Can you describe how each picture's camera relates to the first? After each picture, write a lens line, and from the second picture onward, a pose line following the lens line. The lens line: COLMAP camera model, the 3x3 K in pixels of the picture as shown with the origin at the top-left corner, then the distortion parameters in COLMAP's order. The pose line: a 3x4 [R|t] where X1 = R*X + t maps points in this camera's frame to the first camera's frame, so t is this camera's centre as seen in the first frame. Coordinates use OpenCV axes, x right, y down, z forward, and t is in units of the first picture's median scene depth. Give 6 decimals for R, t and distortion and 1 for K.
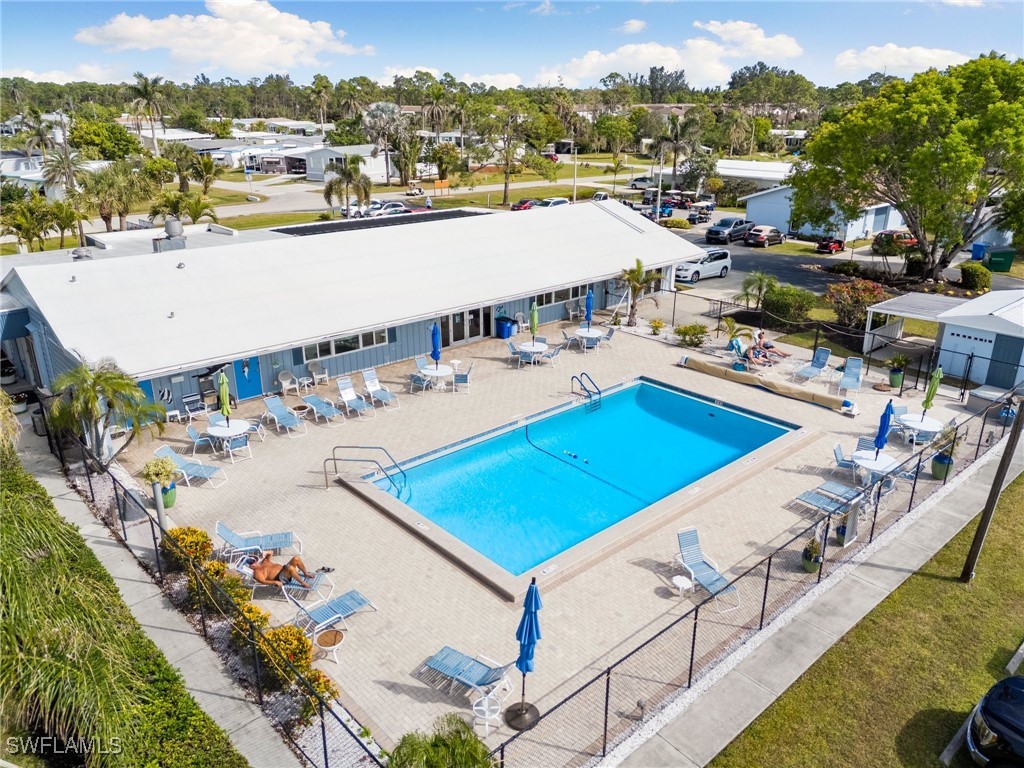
lens RADIAL K [[750.5, 0, 512.0], [0, 750.5, 384.0], [0, 0, 1]] dist [0.086285, -0.091880]
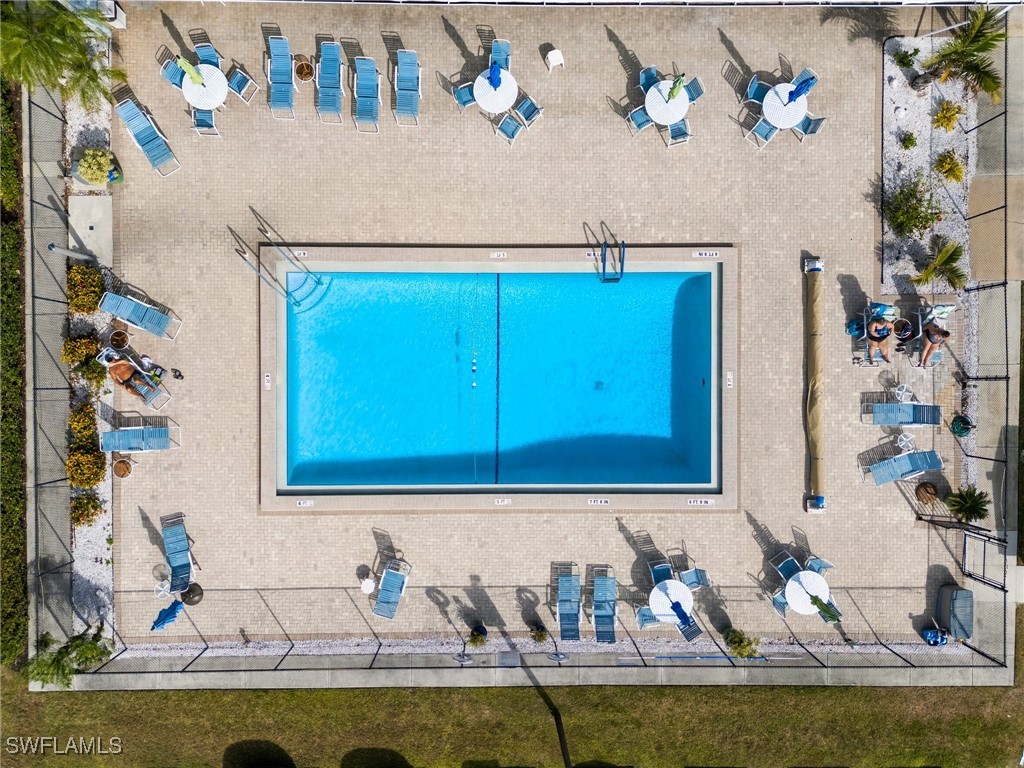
lens RADIAL K [[750.5, 0, 512.0], [0, 750.5, 384.0], [0, 0, 1]] dist [0.086285, -0.091880]
pose [[0.743348, 0.668761, 0.013866, 0.073515], [-0.249916, 0.258442, 0.933140, -0.504618], [0.620464, -0.697113, 0.359246, 0.430859]]
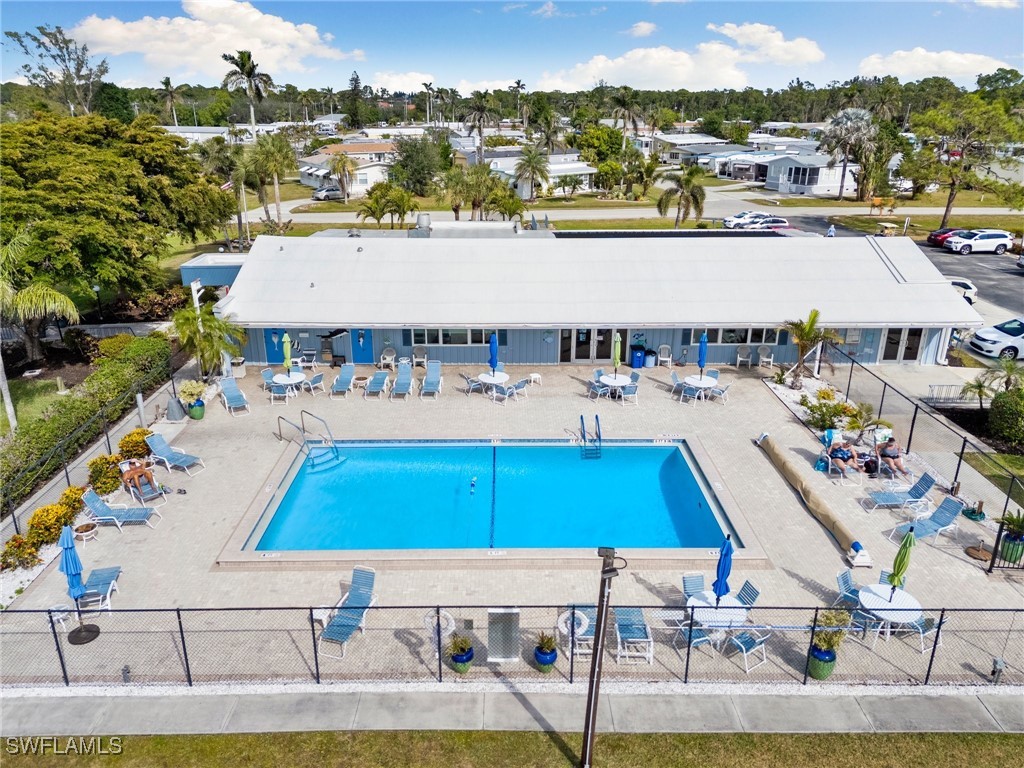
lens RADIAL K [[750.5, 0, 512.0], [0, 750.5, 384.0], [0, 0, 1]] dist [0.086285, -0.091880]
pose [[0.751800, 0.231301, -0.617492, 0.444140], [-0.233407, 0.969176, 0.078861, -0.076589], [0.616699, 0.084840, 0.782614, 0.162009]]
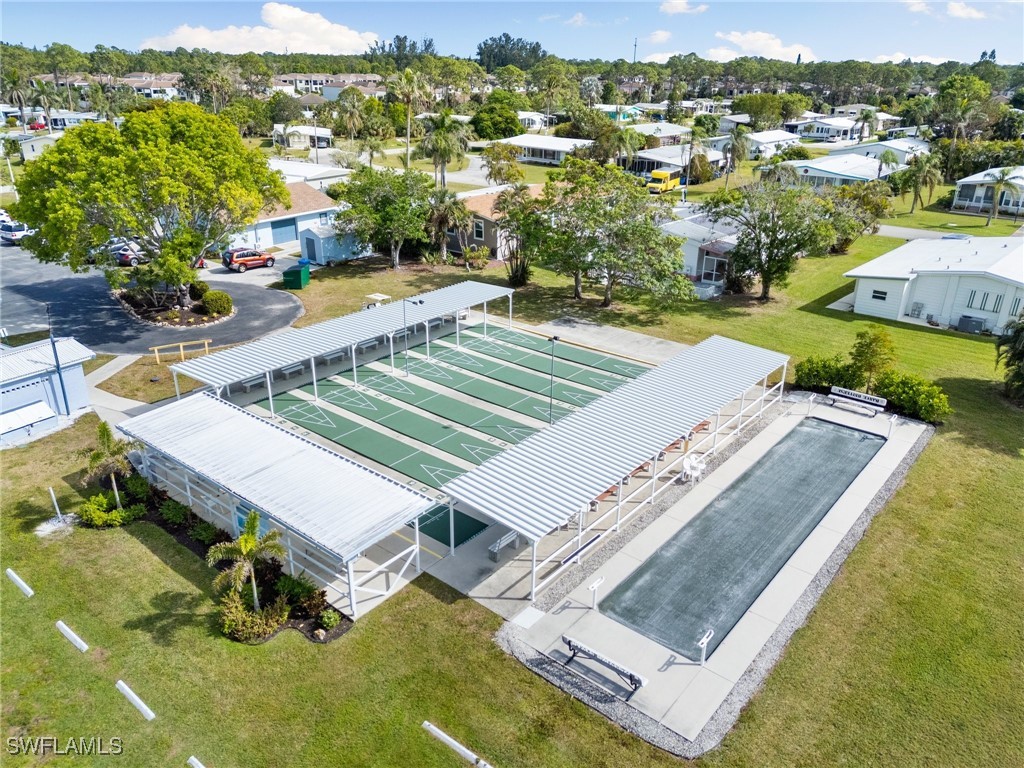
lens RADIAL K [[750.5, 0, 512.0], [0, 750.5, 384.0], [0, 0, 1]] dist [0.086285, -0.091880]
pose [[0.970381, -0.088416, 0.224817, 0.957541], [0.078823, 0.995567, 0.051312, -0.056455], [-0.228358, -0.032072, 0.973049, -0.210485]]
